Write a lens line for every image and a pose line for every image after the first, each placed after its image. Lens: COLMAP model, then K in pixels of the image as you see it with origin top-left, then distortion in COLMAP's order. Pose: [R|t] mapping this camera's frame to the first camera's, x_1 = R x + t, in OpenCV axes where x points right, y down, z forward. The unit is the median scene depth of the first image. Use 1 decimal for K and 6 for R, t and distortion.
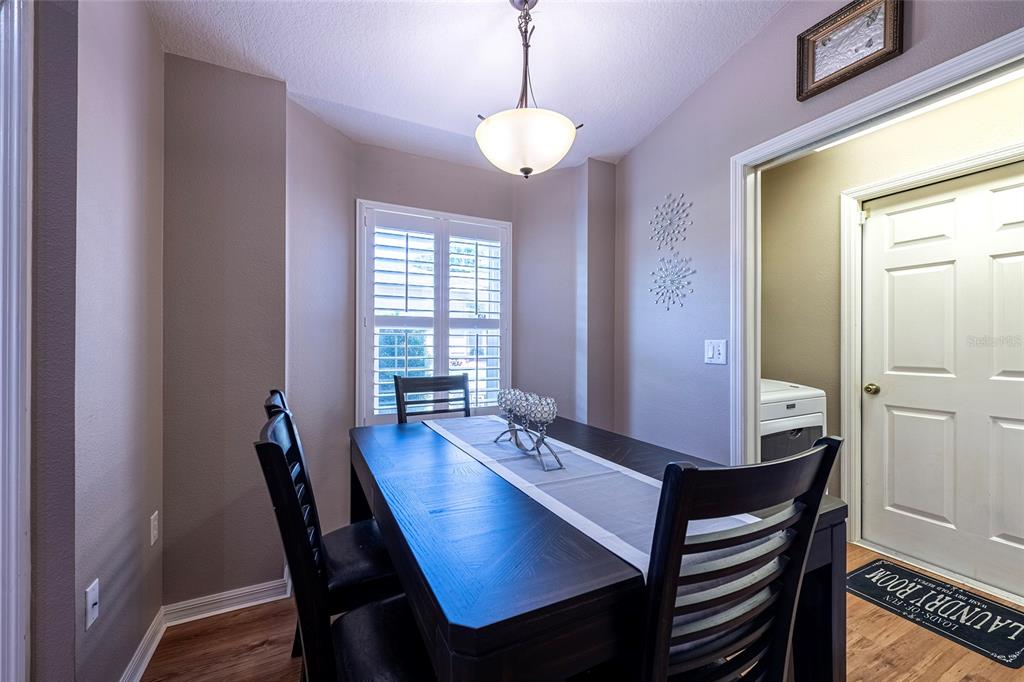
lens RADIAL K [[405.6, 0, 512.0], [0, 405.6, 341.0], [0, 0, 1]] dist [-0.003031, -0.000174]
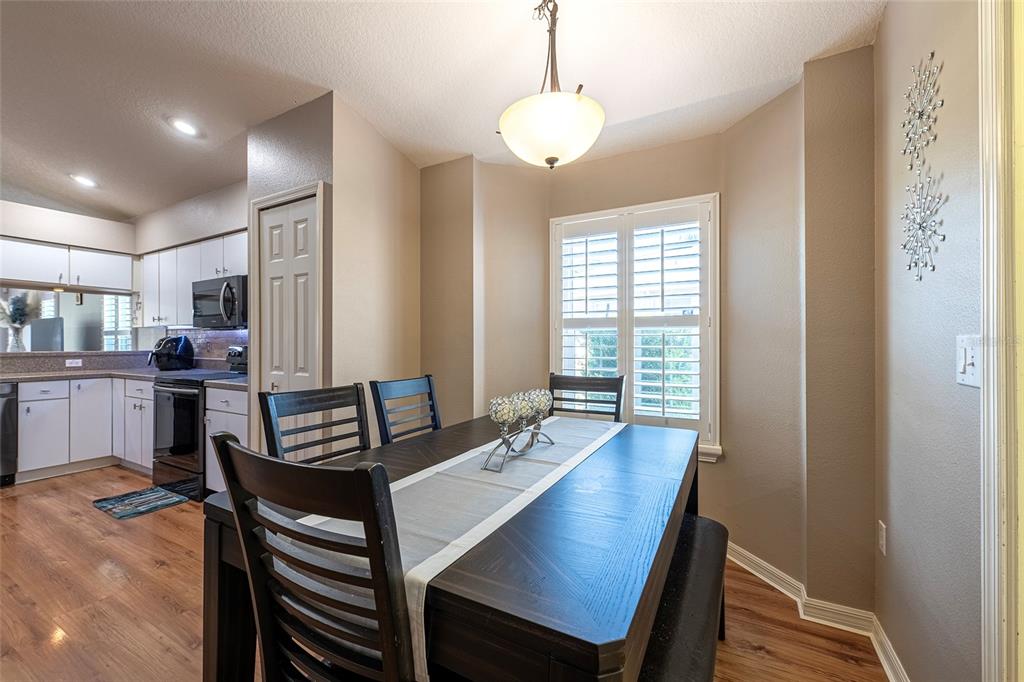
lens RADIAL K [[405.6, 0, 512.0], [0, 405.6, 341.0], [0, 0, 1]] dist [-0.003031, -0.000174]
pose [[0.568867, -0.006585, -0.822403, 0.473730], [0.003025, 0.999978, -0.005915, 0.003915], [0.822424, 0.000877, 0.568874, 0.239684]]
